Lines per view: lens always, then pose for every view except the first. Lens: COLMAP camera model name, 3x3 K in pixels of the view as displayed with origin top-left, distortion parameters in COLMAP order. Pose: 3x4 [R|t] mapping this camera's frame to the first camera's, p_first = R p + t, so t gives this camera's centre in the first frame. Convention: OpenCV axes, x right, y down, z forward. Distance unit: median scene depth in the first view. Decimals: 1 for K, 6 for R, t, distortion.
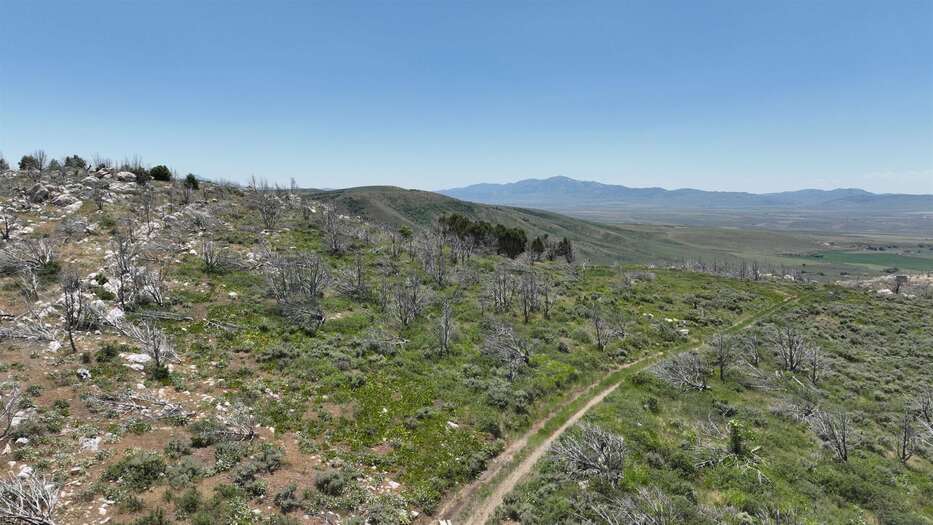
lens RADIAL K [[657.5, 0, 465.7], [0, 657.5, 261.1], [0, 0, 1]] dist [-0.001391, 0.015656]
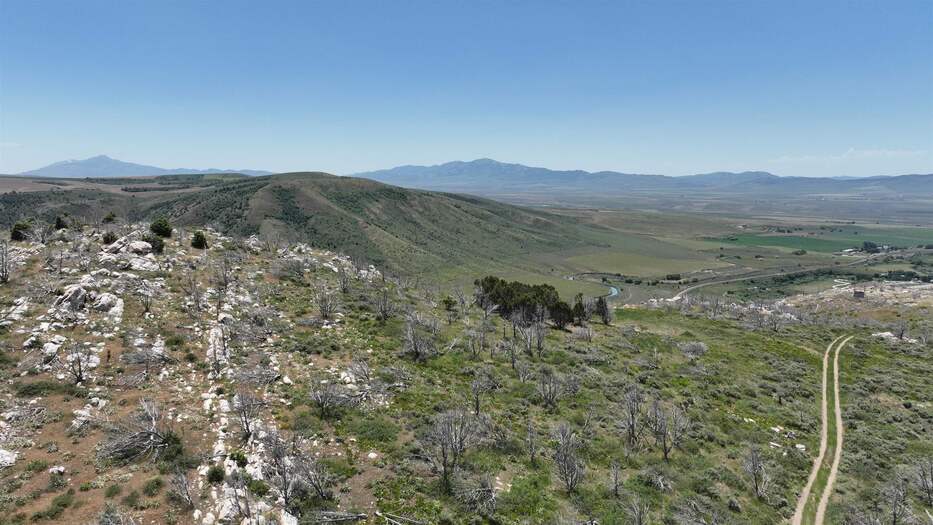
lens RADIAL K [[657.5, 0, 465.7], [0, 657.5, 261.1], [0, 0, 1]] dist [-0.001391, 0.015656]
pose [[0.993612, -0.013383, 0.112058, -0.342264], [0.010326, 0.999560, 0.027819, -0.255588], [-0.112381, -0.026485, 0.993312, 0.095221]]
